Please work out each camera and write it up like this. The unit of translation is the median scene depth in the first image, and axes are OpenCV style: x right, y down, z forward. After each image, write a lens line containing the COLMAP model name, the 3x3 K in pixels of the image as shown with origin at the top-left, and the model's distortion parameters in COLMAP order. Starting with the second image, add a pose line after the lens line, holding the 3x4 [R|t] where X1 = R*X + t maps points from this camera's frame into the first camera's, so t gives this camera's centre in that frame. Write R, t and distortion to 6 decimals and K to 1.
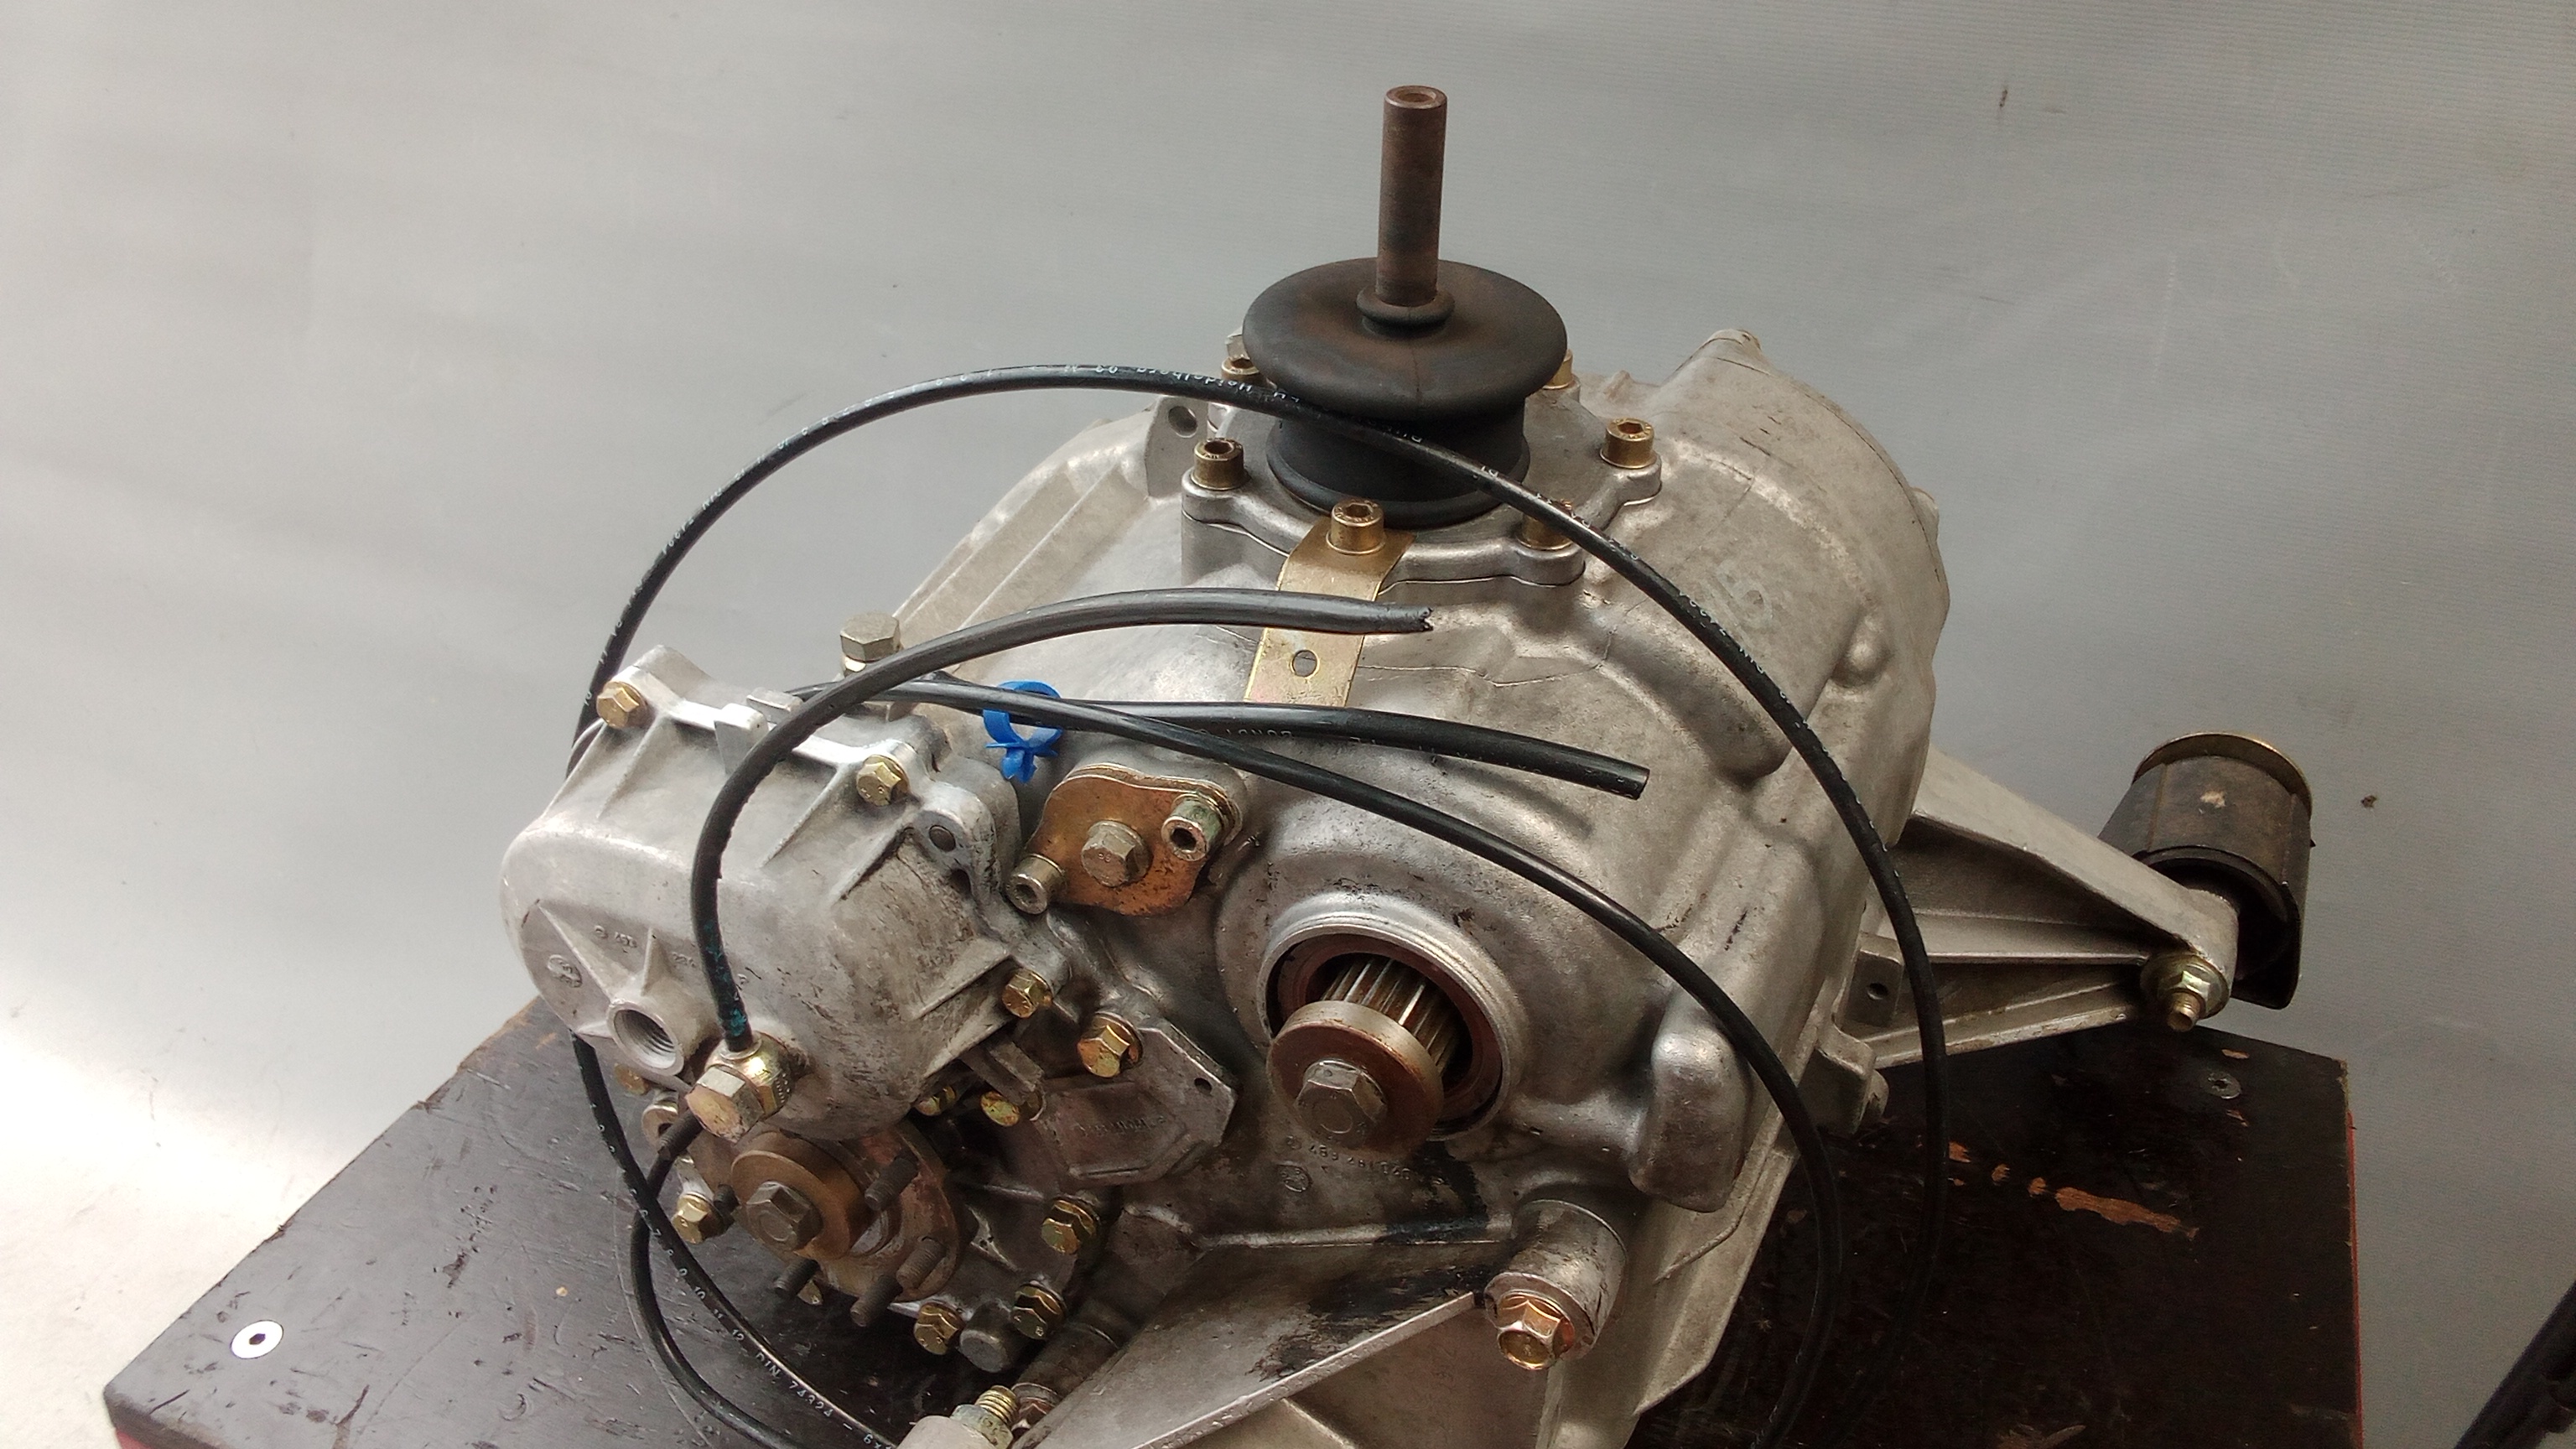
lens RADIAL K [[2025.4, 0, 1294.7], [0, 2025.4, 687.7], [0, 0, 1]] dist [0.071102, -0.122187]
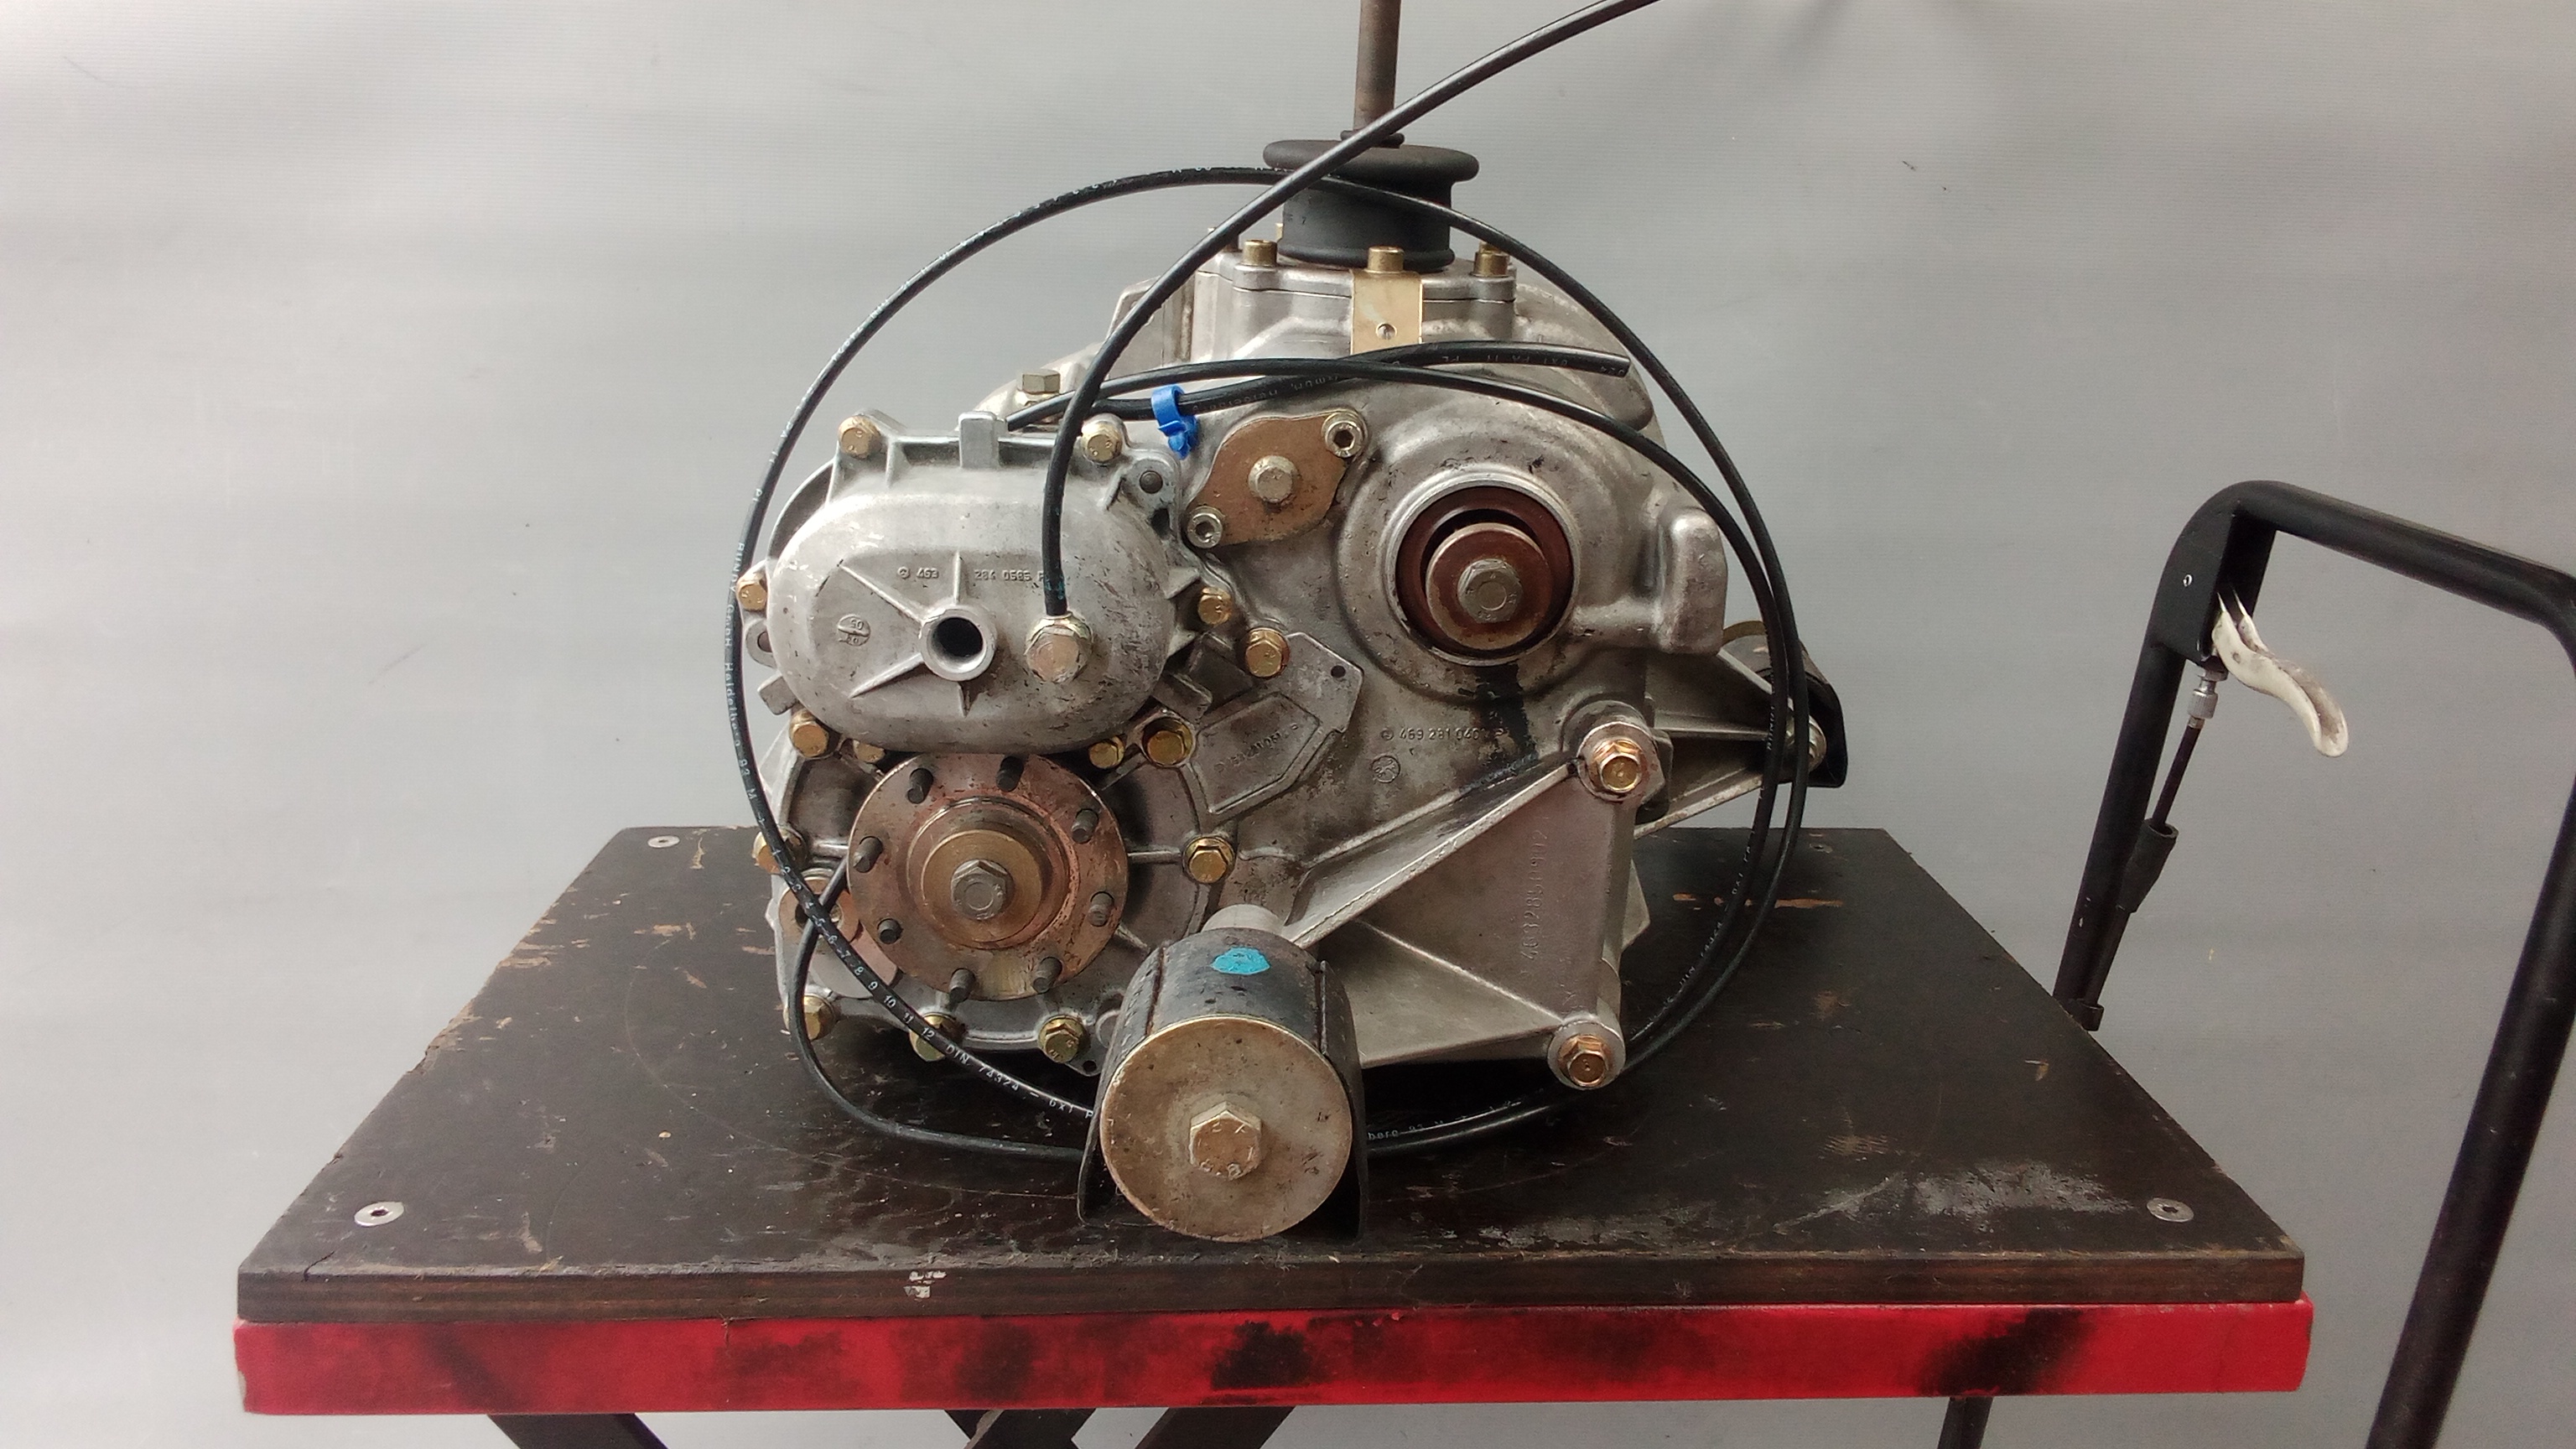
lens RADIAL K [[2025.4, 0, 1294.7], [0, 2025.4, 687.7], [0, 0, 1]] dist [0.071102, -0.122187]
pose [[0.909718, -0.092749, 0.404735, -0.629740], [0.206108, 0.947039, -0.246244, 0.542018], [-0.360461, 0.307432, 0.880655, -0.175081]]
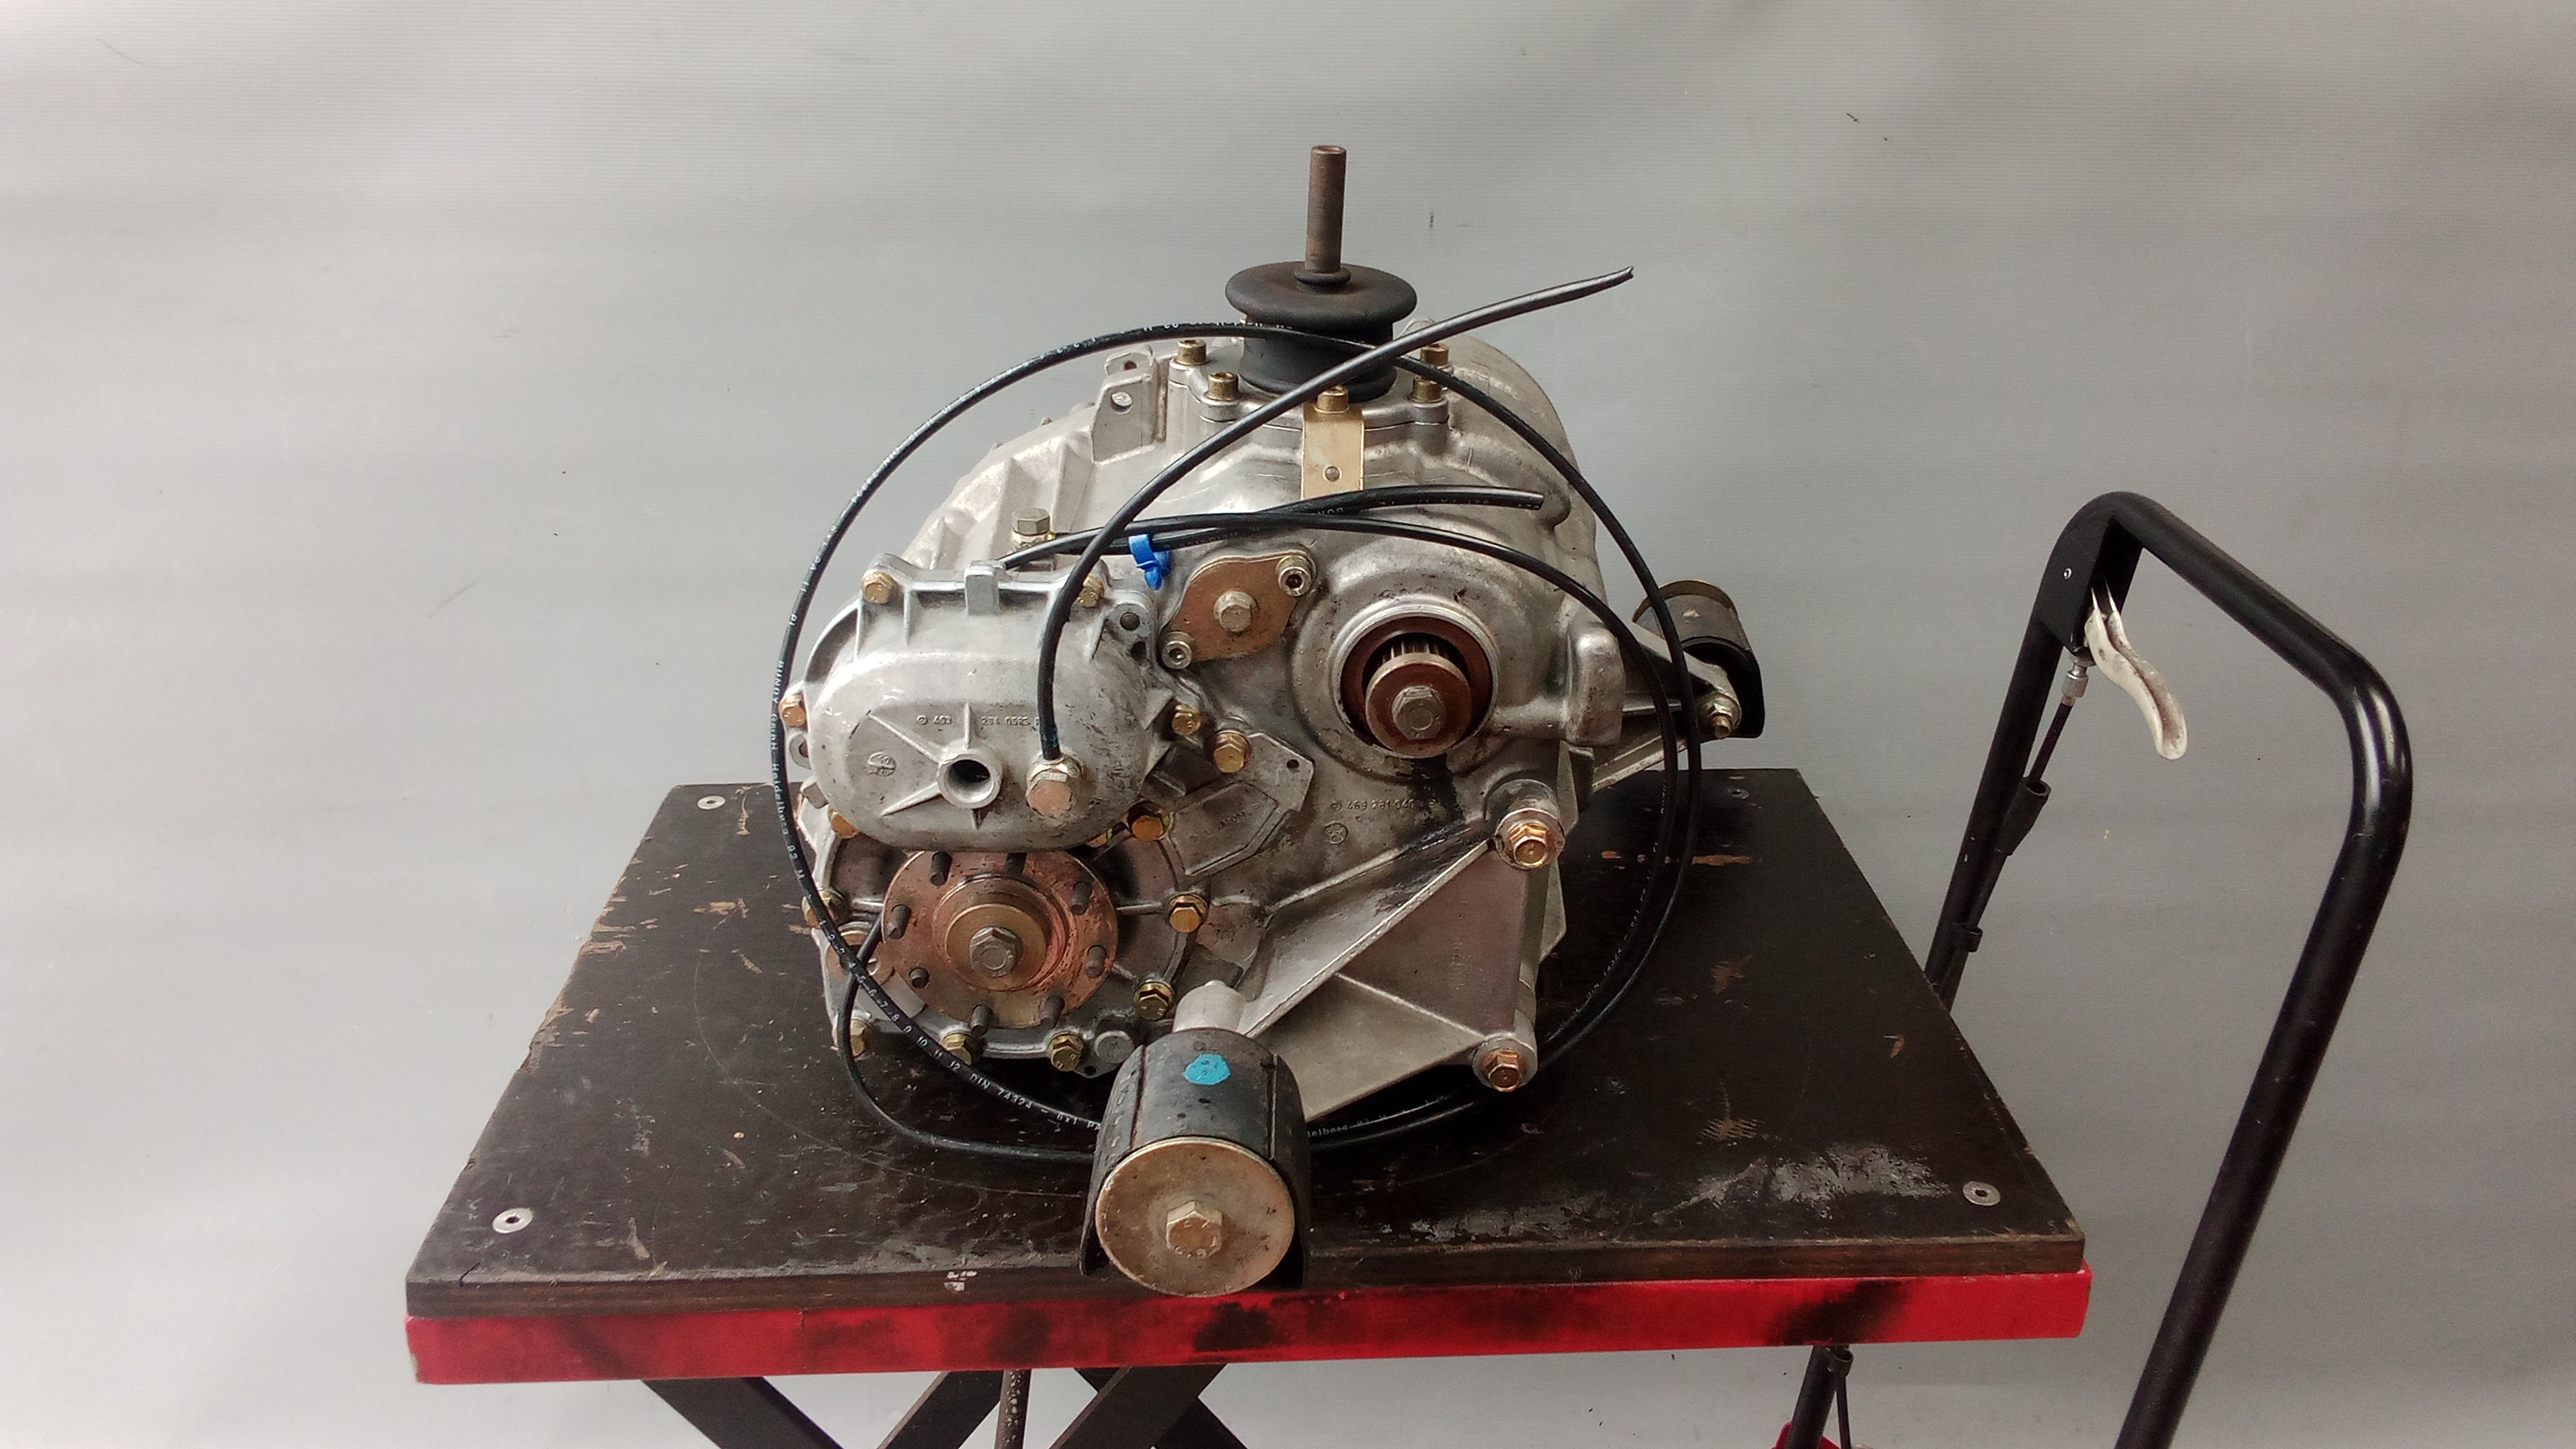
lens RADIAL K [[2025.4, 0, 1294.7], [0, 2025.4, 687.7], [0, 0, 1]] dist [0.071102, -0.122187]
pose [[0.909796, -0.160832, 0.382629, -0.652631], [0.213994, 0.971661, -0.100402, 0.302688], [-0.355638, 0.173226, 0.918431, -0.473217]]
